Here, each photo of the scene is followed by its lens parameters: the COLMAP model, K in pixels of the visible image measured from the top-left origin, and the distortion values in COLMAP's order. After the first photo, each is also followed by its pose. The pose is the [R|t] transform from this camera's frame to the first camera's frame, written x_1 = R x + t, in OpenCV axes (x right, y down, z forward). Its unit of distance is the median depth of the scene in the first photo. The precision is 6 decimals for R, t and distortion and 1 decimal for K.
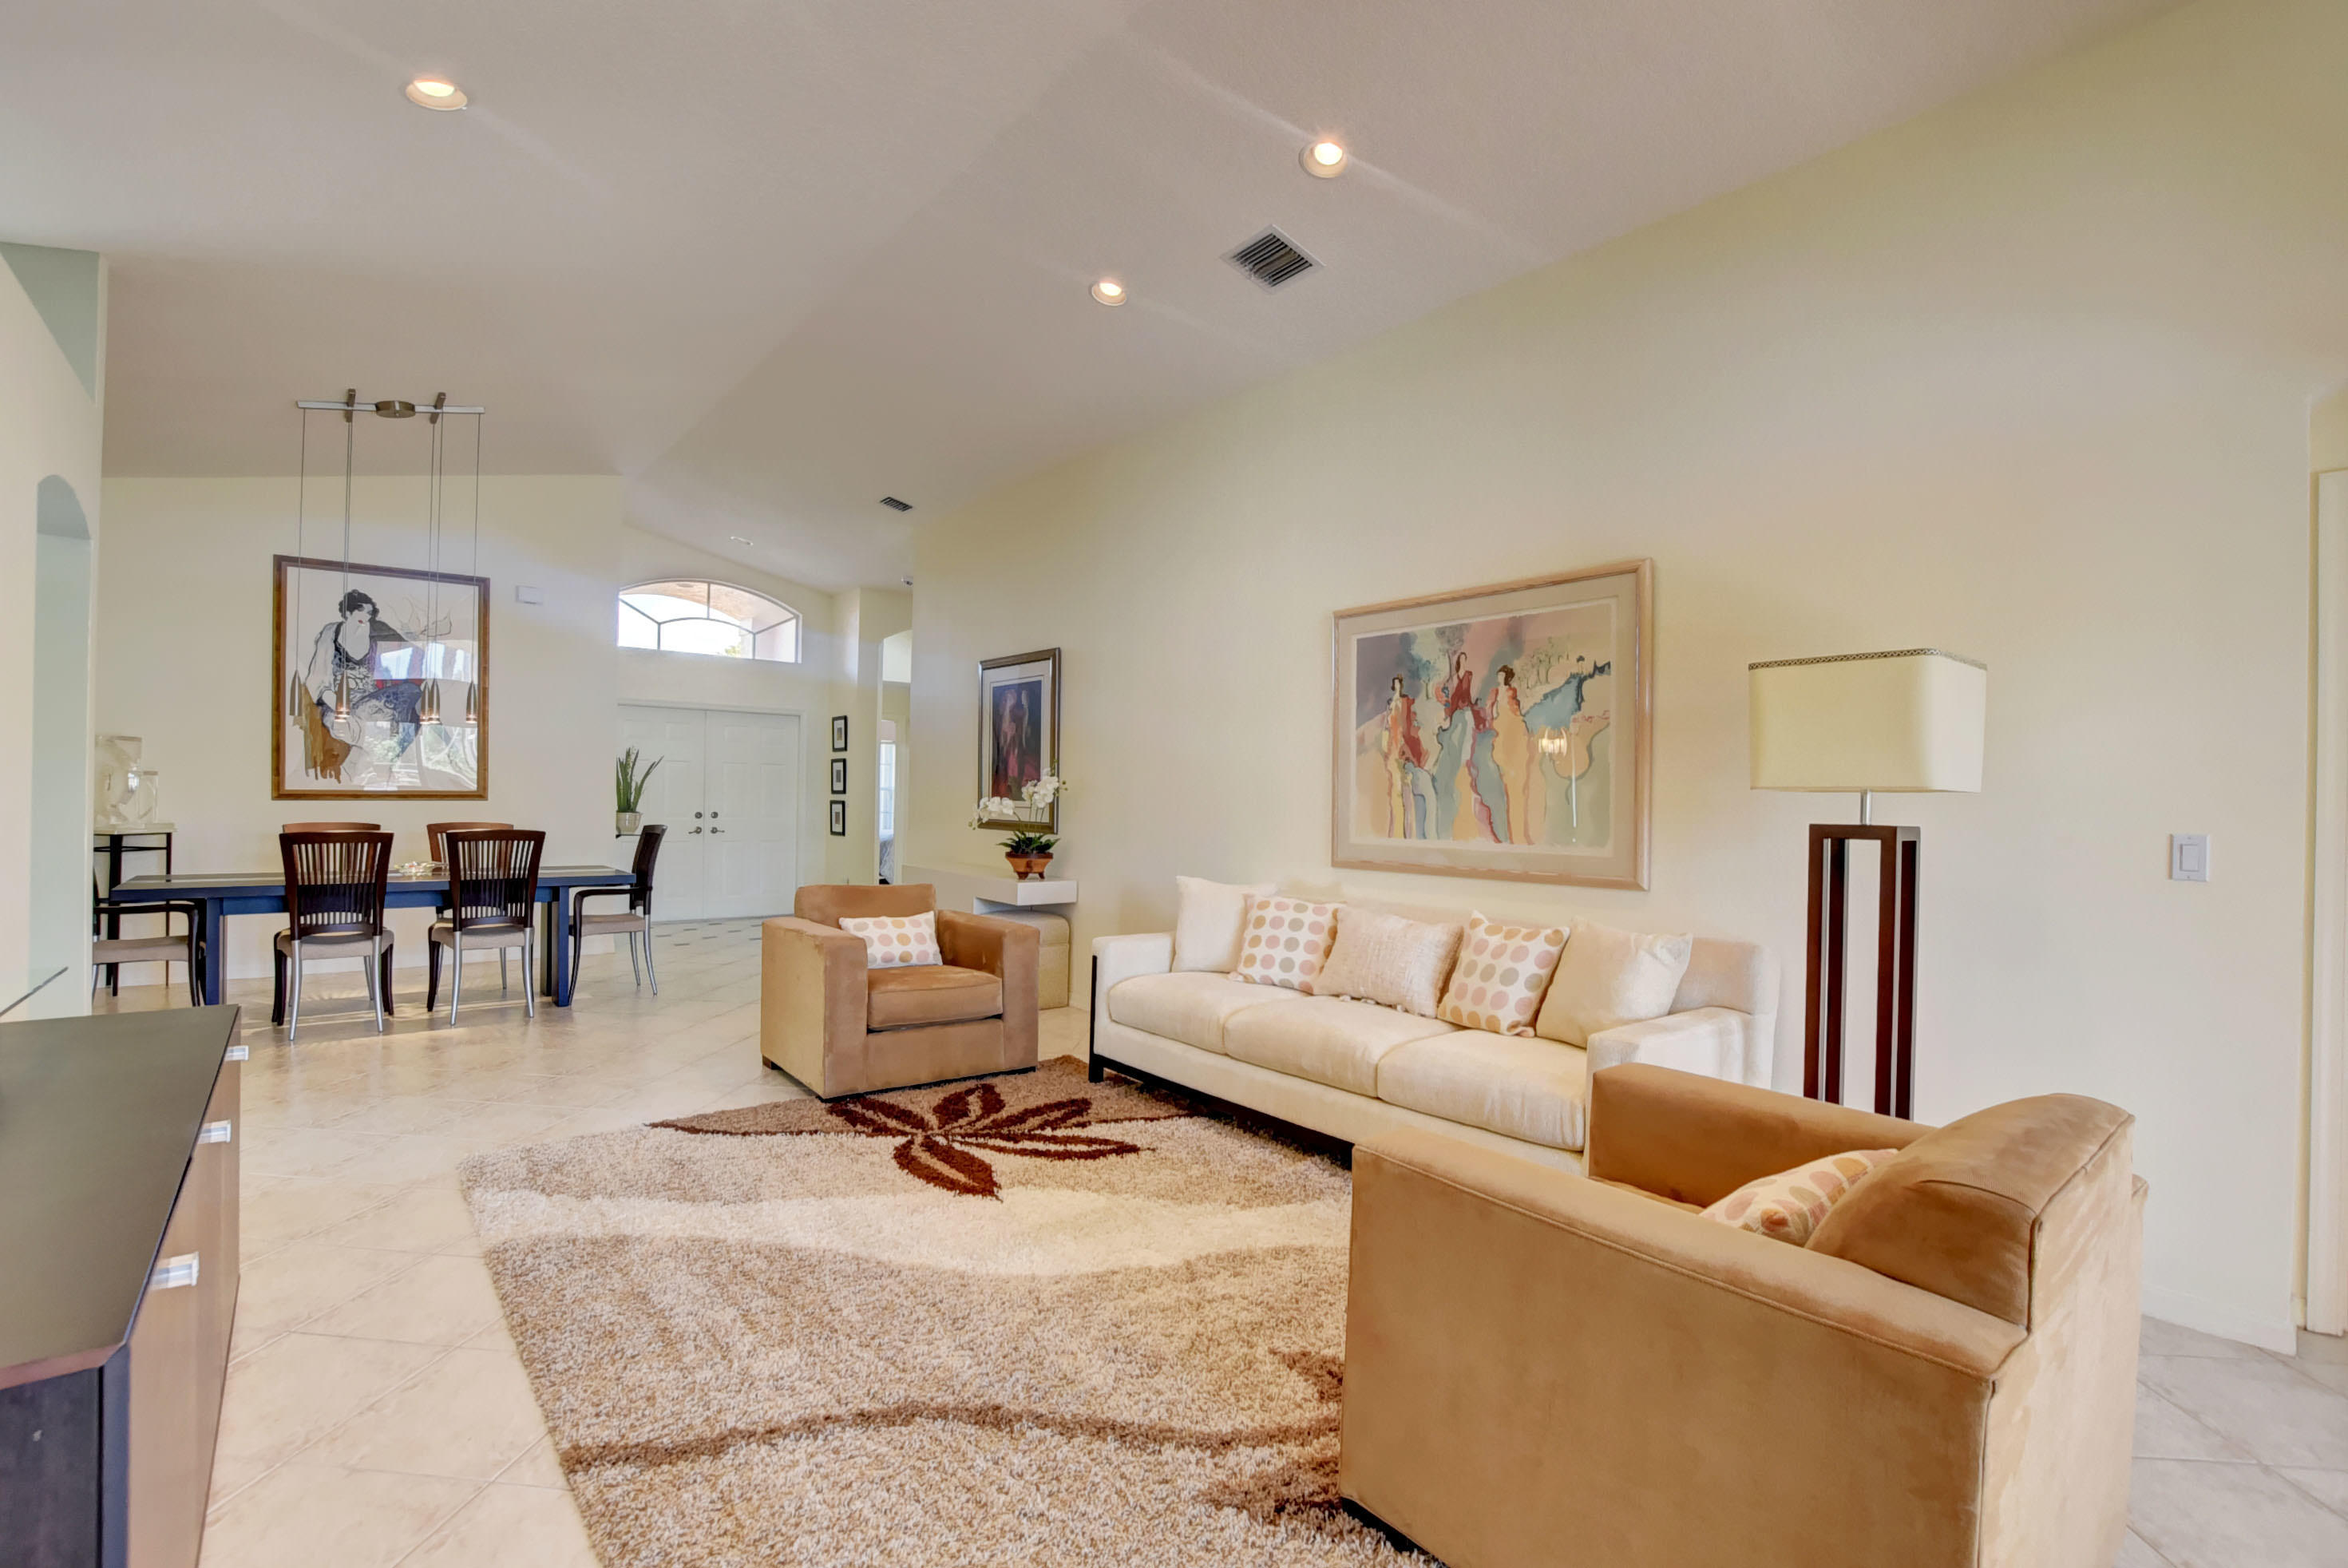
lens RADIAL K [[1035.7, 0, 1179.8], [0, 1035.7, 799.7], [0, 0, 1]] dist [-0.035566, 0.005531]
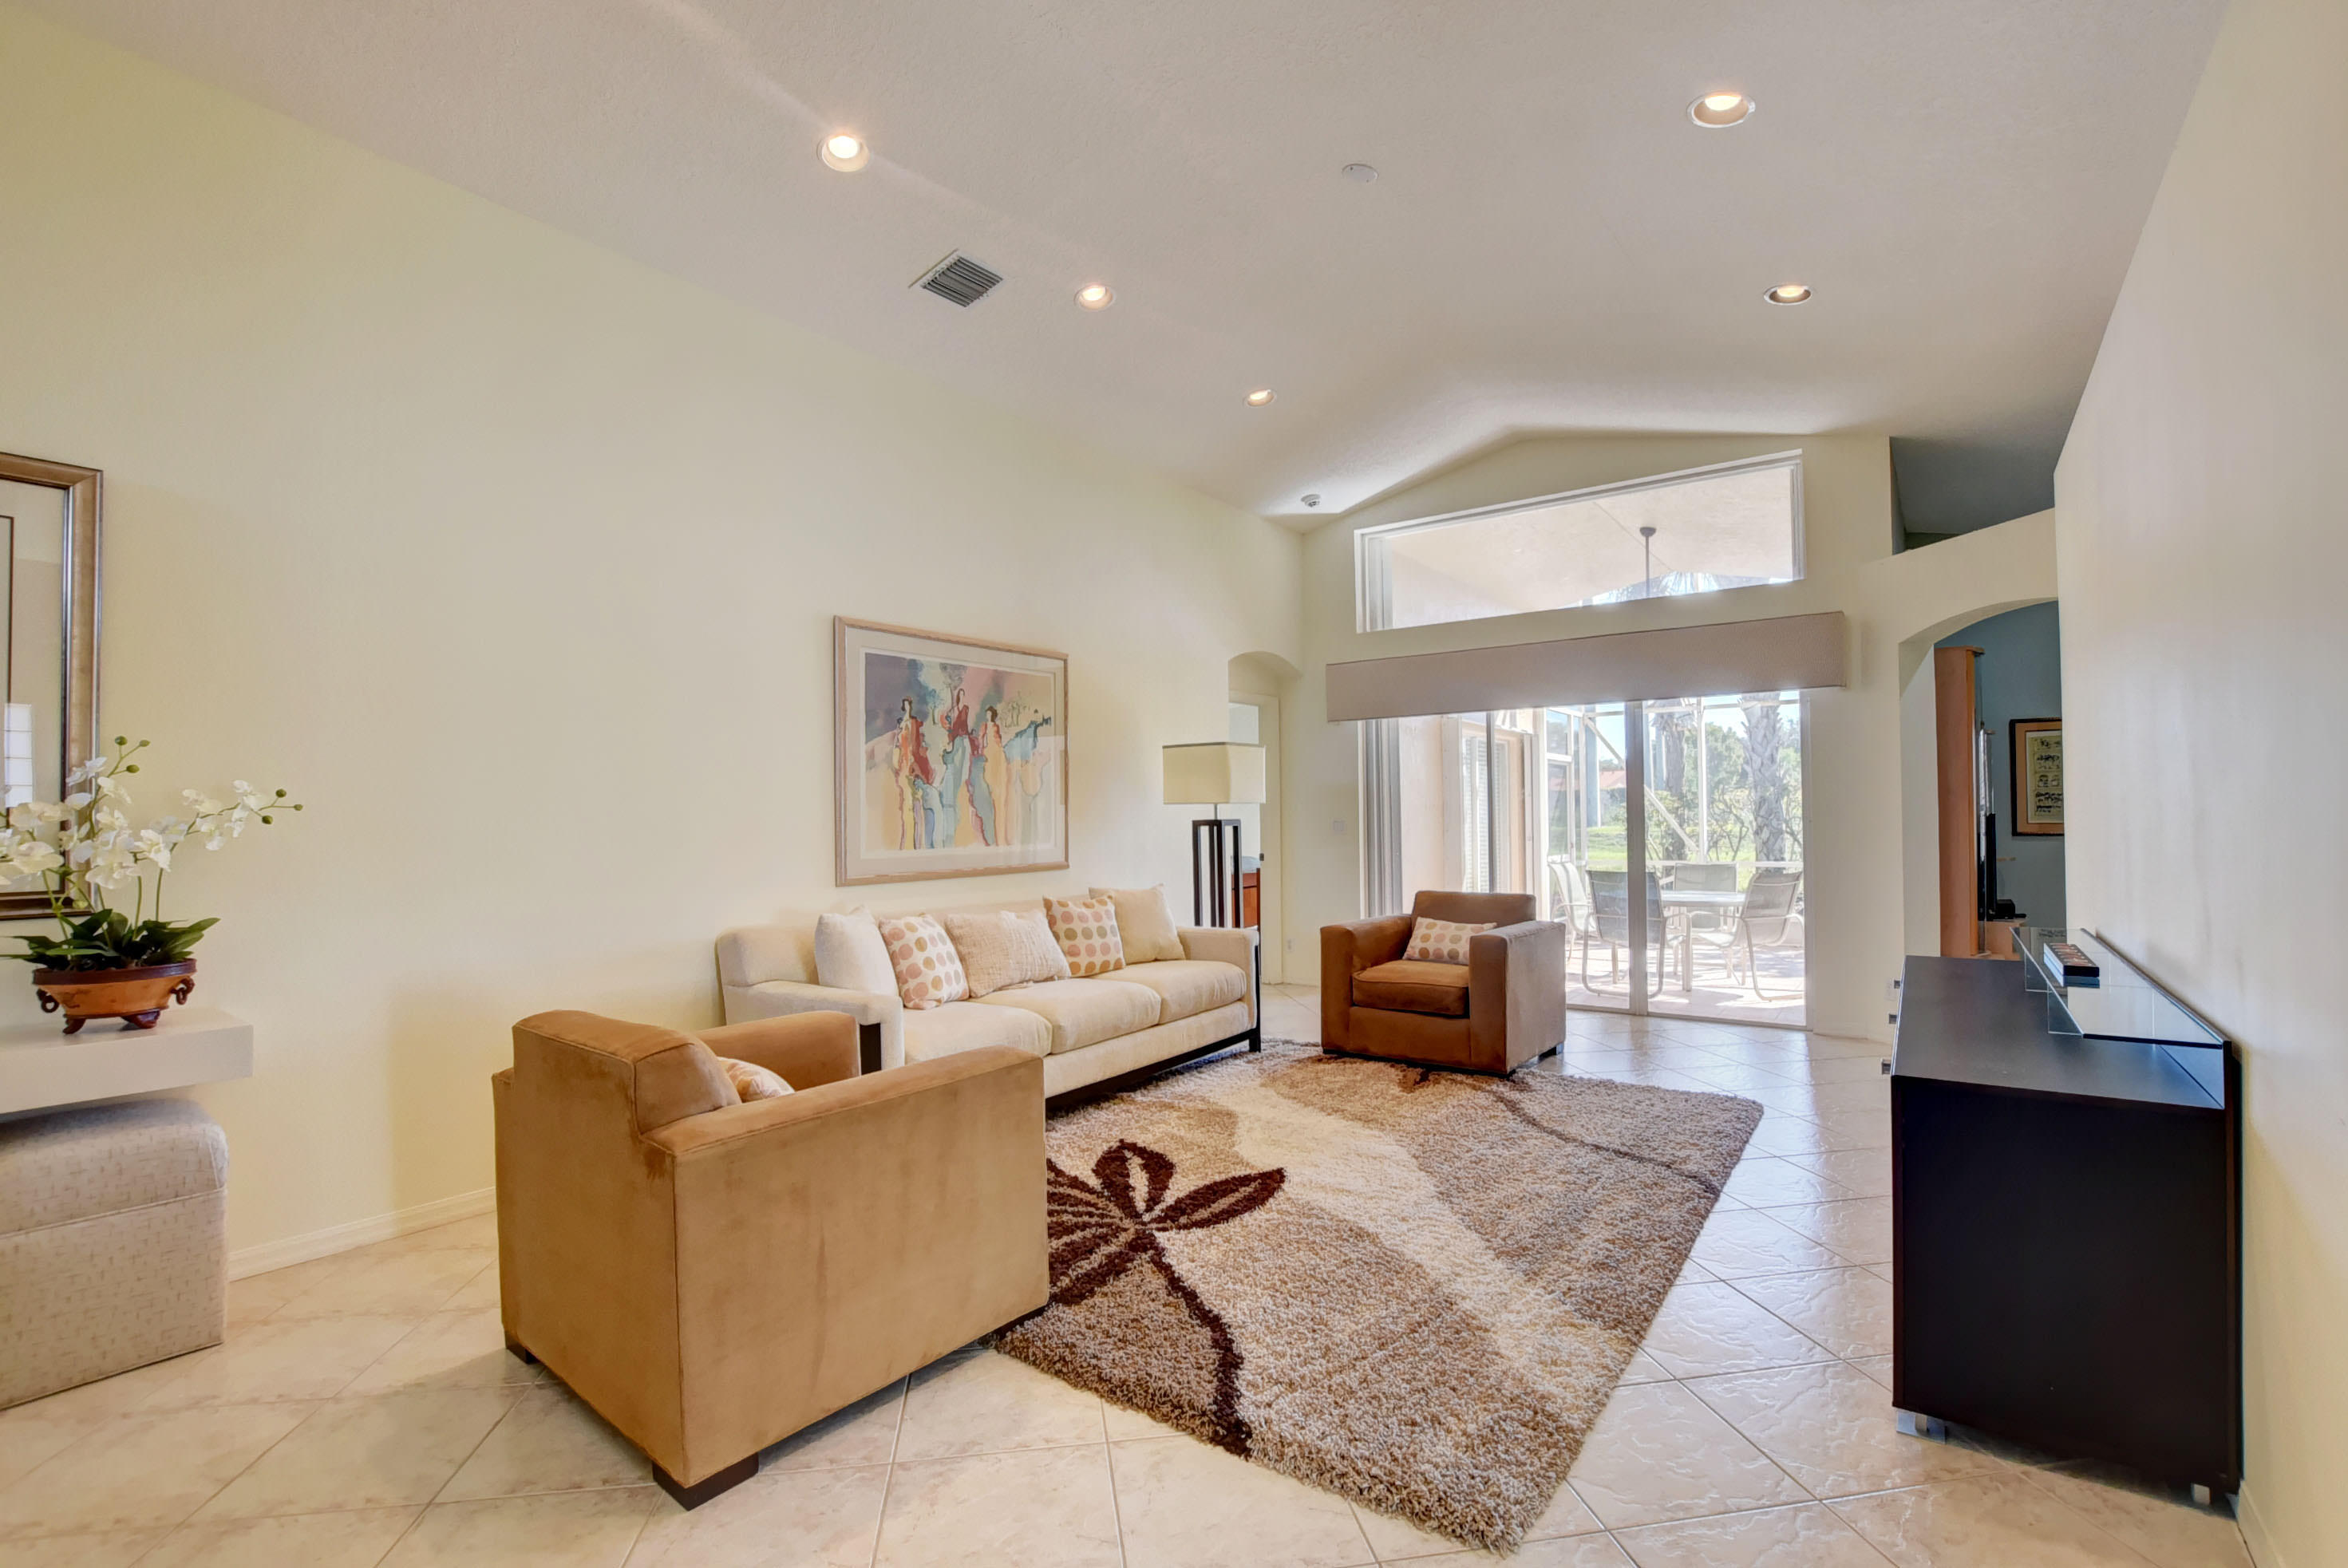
lens RADIAL K [[1035.6, 0, 1179.8], [0, 1035.6, 799.7], [0, 0, 1]] dist [-0.035566, 0.005531]
pose [[-0.236670, 0.000390, 0.971590, -0.899822], [0.011861, 0.999927, 0.002488, -0.014050], [-0.971518, 0.012113, -0.236657, 0.989404]]
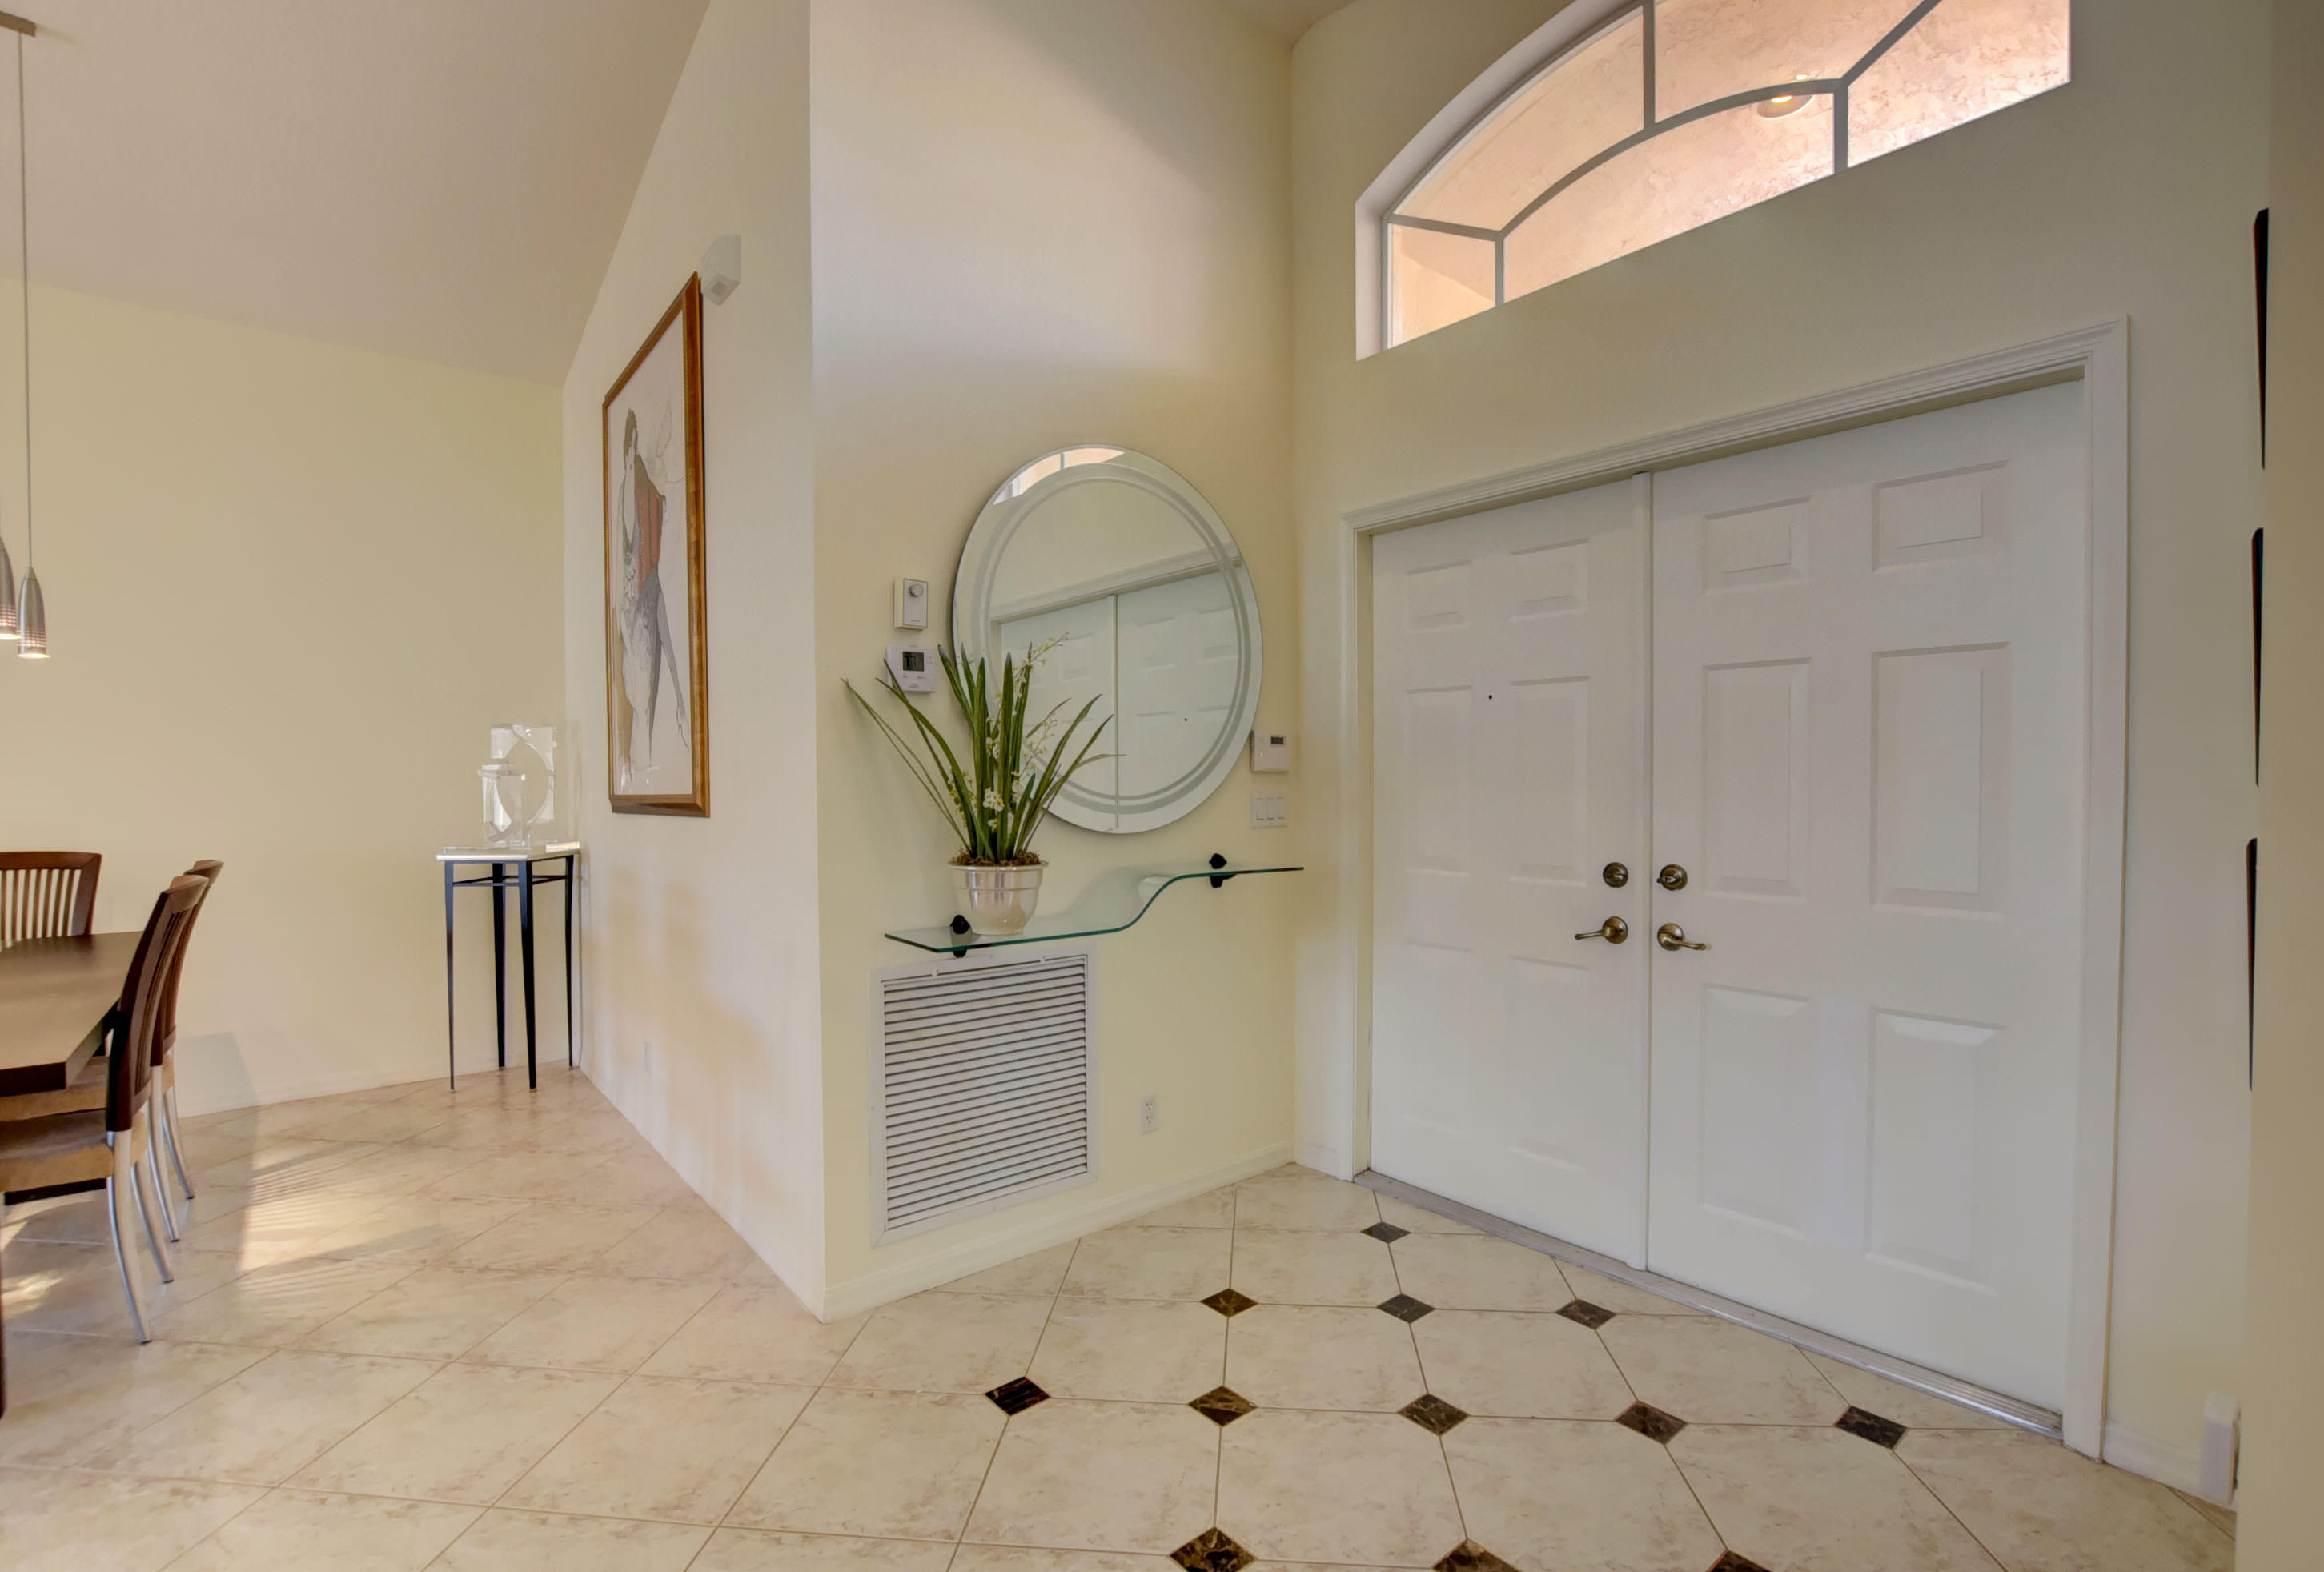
lens RADIAL K [[1056.9, 0, 1162.0], [0, 1056.9, 786.0], [0, 0, 1]] dist [-0.002503, -0.000002]
pose [[0.001553, -0.011075, -0.999937, -0.431043], [0.001618, 0.999937, -0.011073, -0.012058], [0.999997, -0.001601, 0.001570, 1.988380]]
